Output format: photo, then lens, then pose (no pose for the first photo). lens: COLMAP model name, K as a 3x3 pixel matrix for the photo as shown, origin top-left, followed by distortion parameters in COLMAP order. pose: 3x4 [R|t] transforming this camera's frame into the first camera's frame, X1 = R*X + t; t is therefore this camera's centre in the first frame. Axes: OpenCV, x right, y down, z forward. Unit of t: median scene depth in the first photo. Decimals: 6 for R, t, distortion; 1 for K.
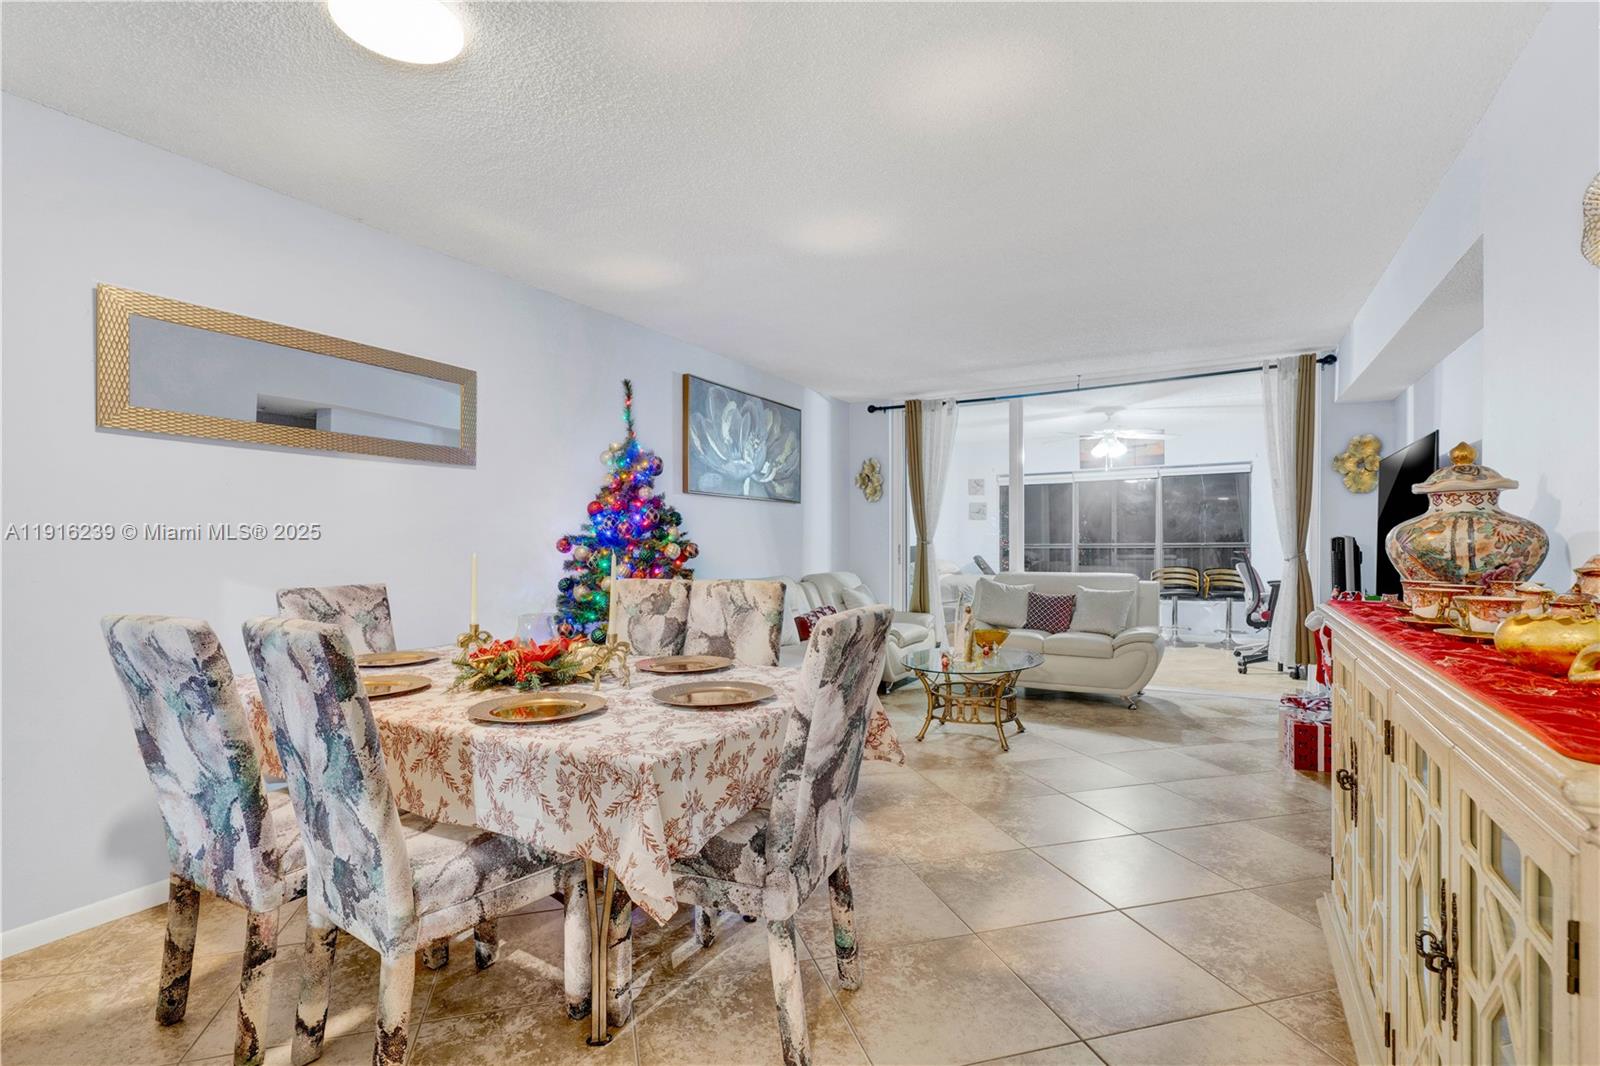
lens RADIAL K [[743.9, 0, 800.0], [0, 743.9, 560.3], [0, 0, 1]] dist [-0.002332, -0.000316]
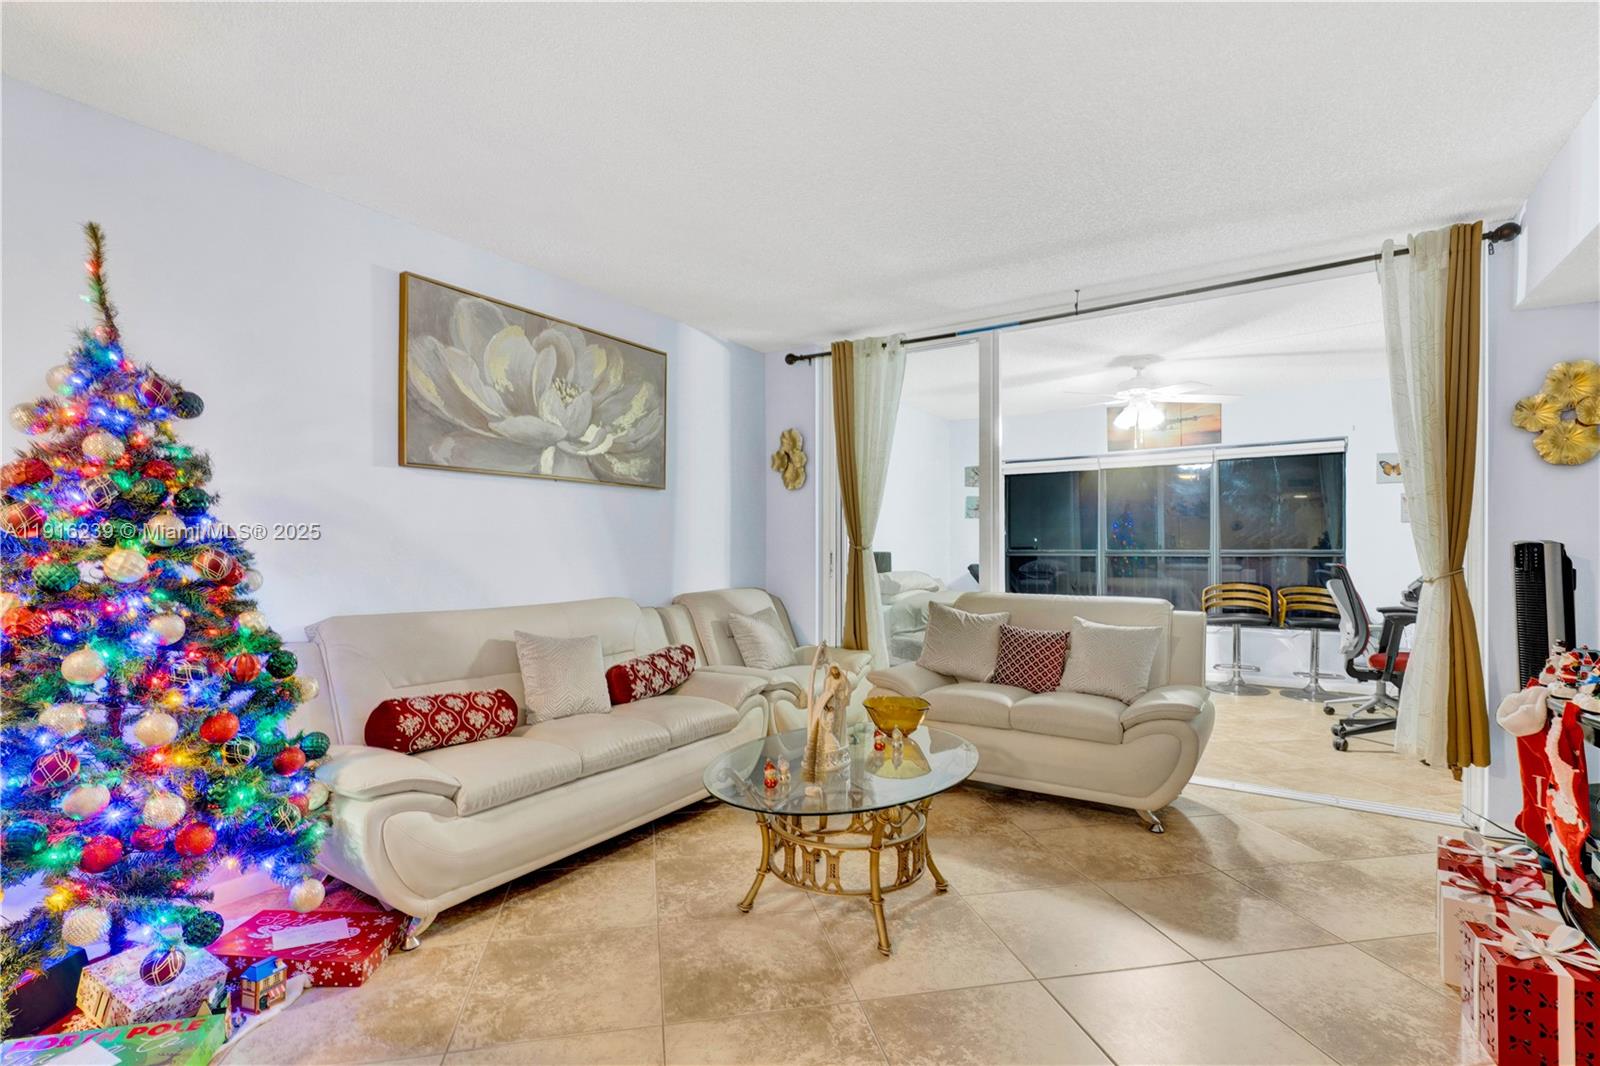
lens RADIAL K [[779.4, 0, 790.5], [0, 779.4, 549.2], [0, 0, 1]] dist [-0.000397, 0.000056]
pose [[0.998209, 0.005252, -0.059589, 0.152630], [-0.006399, 0.999798, -0.019071, -0.008683], [0.059477, 0.019419, 0.998041, 0.285022]]
